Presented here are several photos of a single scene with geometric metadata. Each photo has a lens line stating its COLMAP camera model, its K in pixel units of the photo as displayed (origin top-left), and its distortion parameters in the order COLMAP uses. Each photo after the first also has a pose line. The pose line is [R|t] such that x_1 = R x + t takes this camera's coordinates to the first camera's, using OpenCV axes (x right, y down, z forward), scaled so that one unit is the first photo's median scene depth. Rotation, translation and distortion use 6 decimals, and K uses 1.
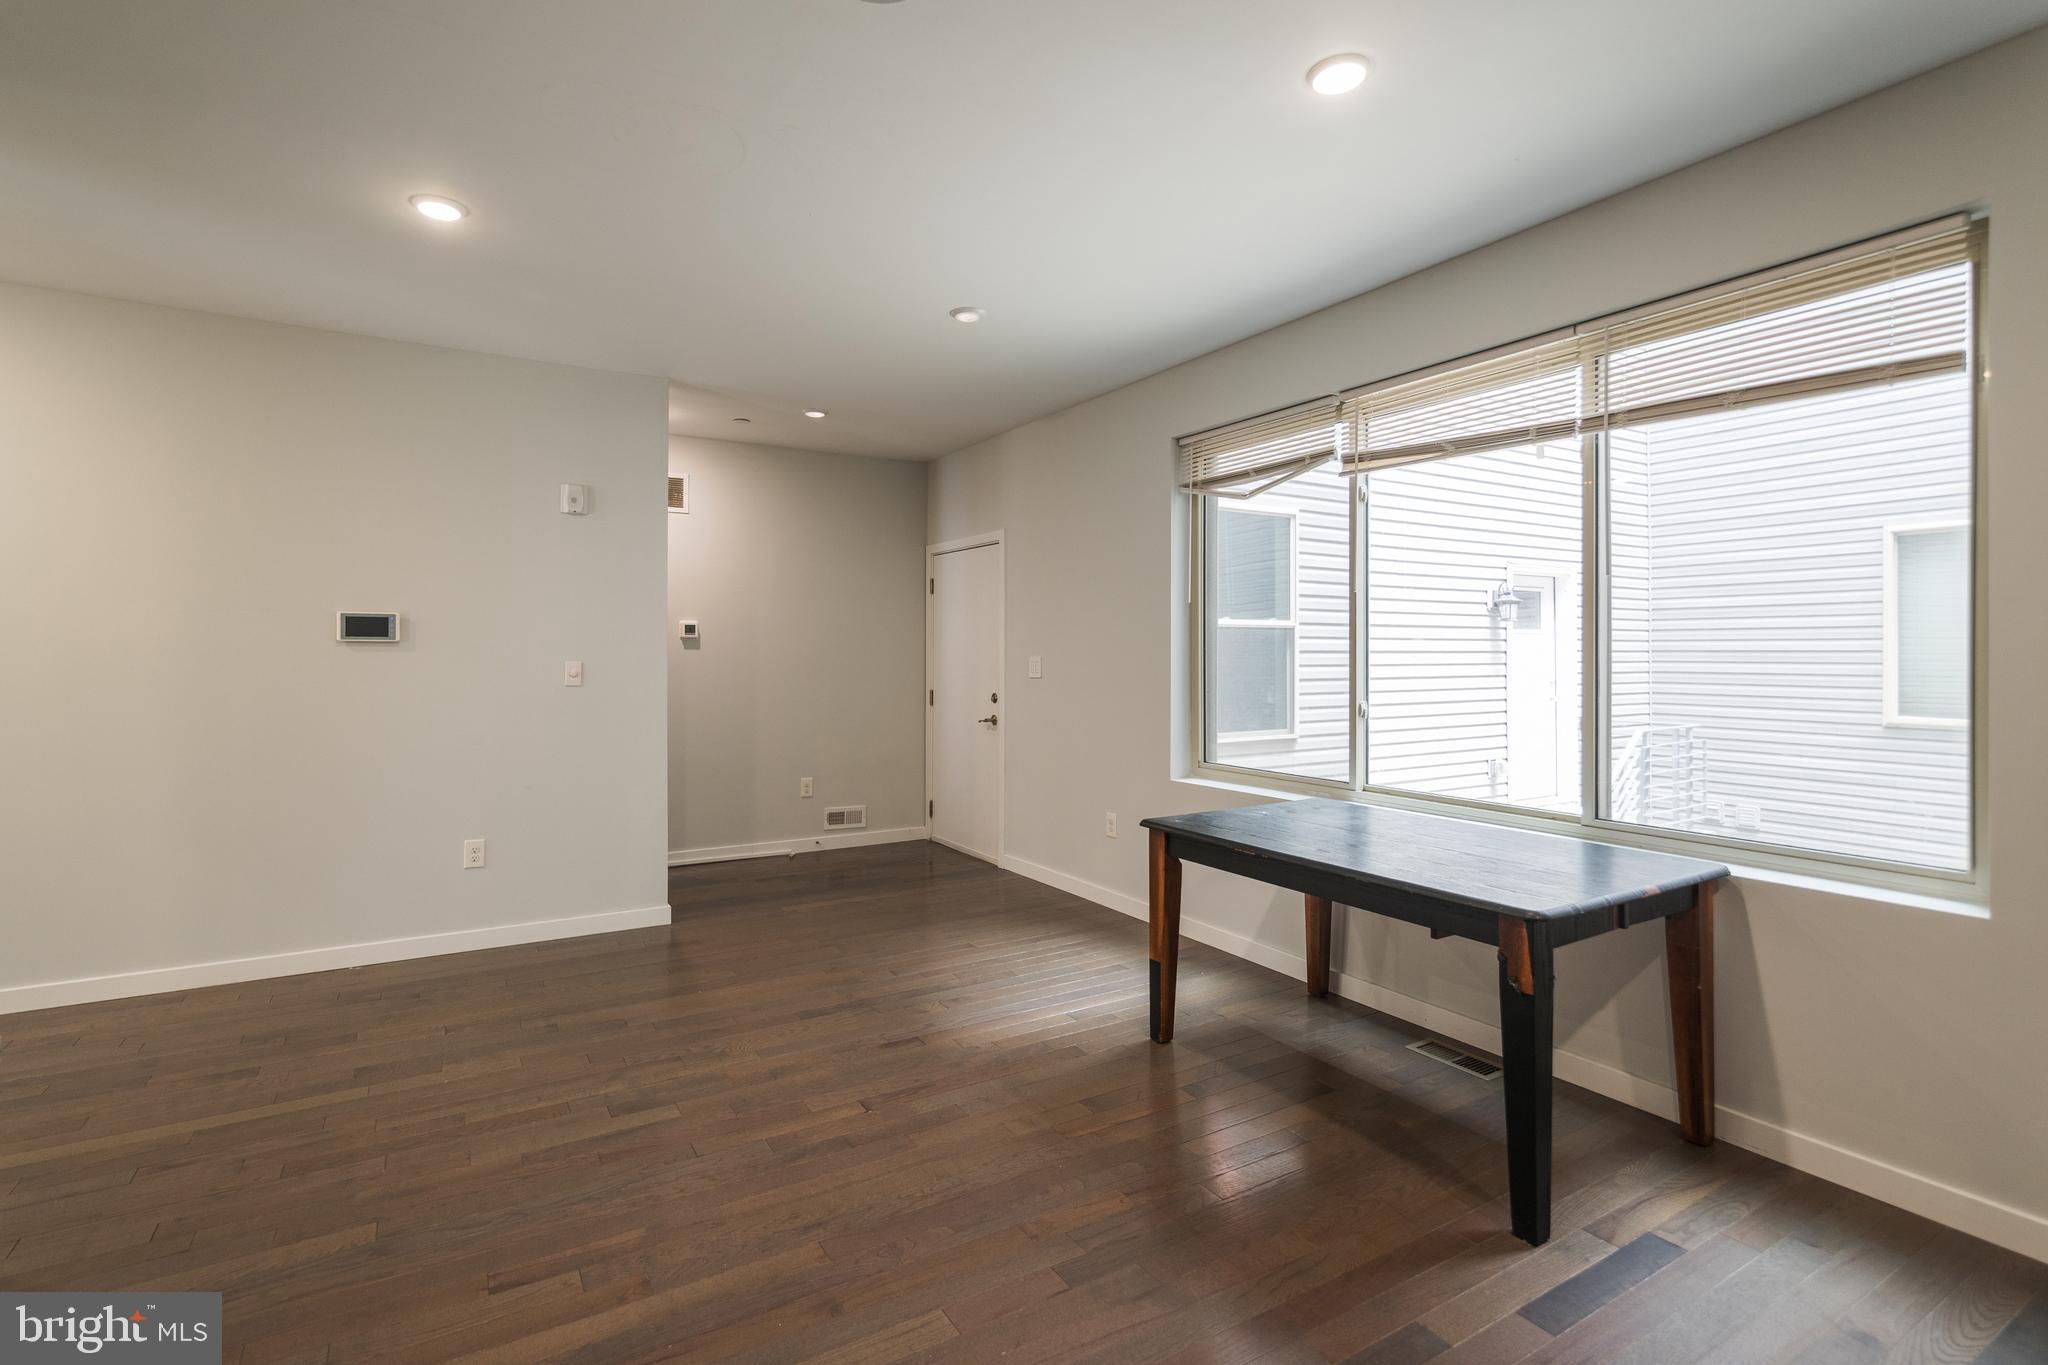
lens RADIAL K [[949.0, 0, 1016.6], [0, 949.0, 653.7], [0, 0, 1]] dist [0.000362, -0.000095]
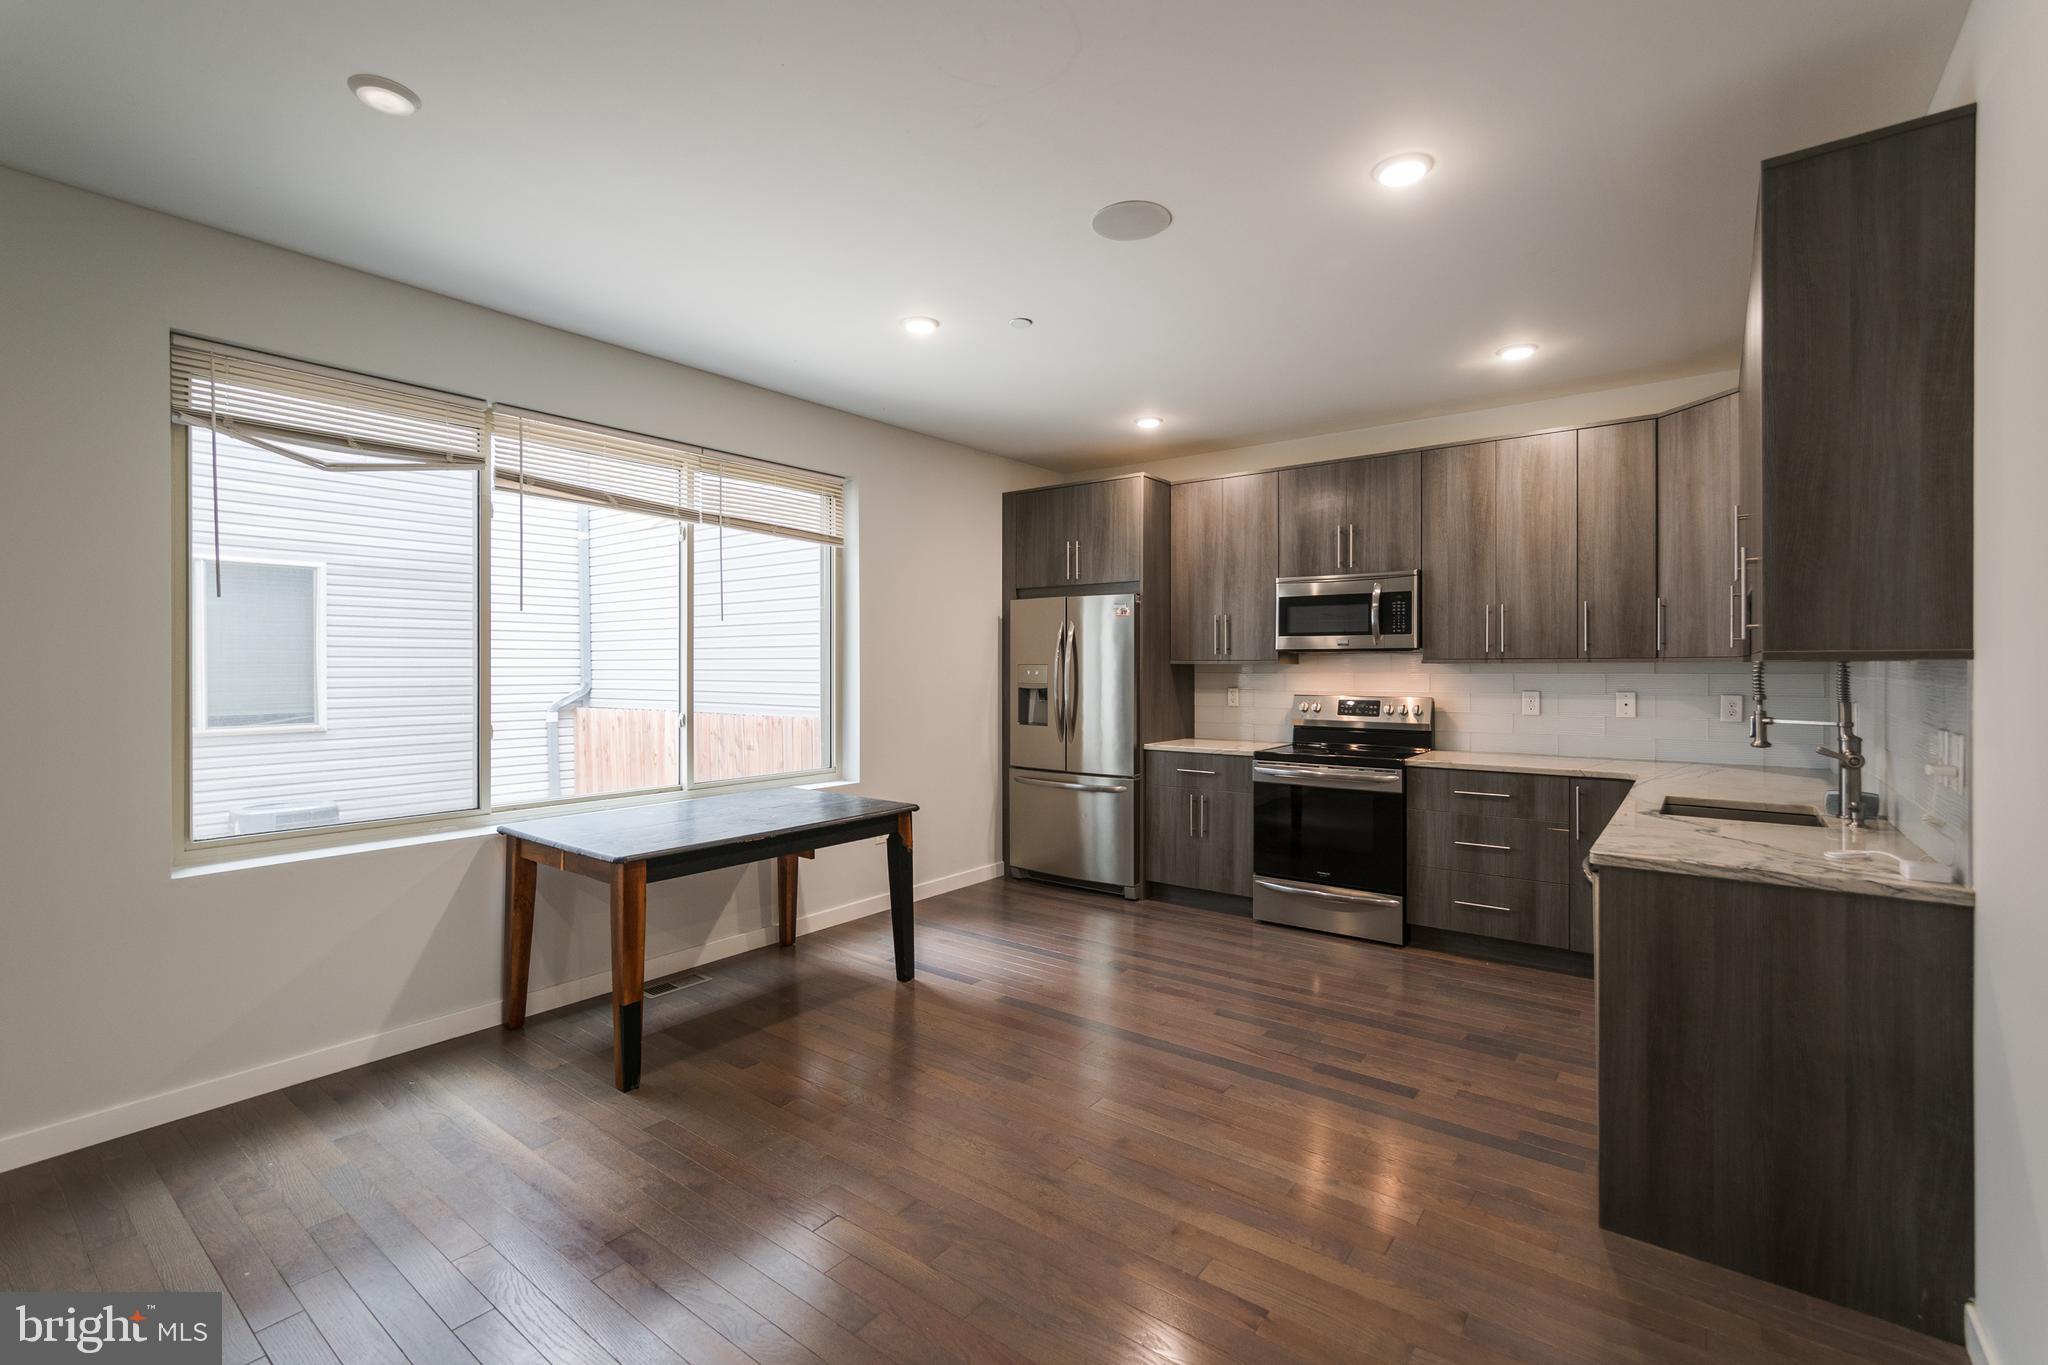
lens RADIAL K [[892.1, 0, 1025.5], [0, 892.1, 669.2], [0, 0, 1]] dist [0.000990, 0.000116]
pose [[-0.369883, -0.001979, 0.929076, -0.682630], [0.001263, 0.999996, 0.002633, -0.006138], [-0.929077, 0.002147, -0.369879, 0.809993]]
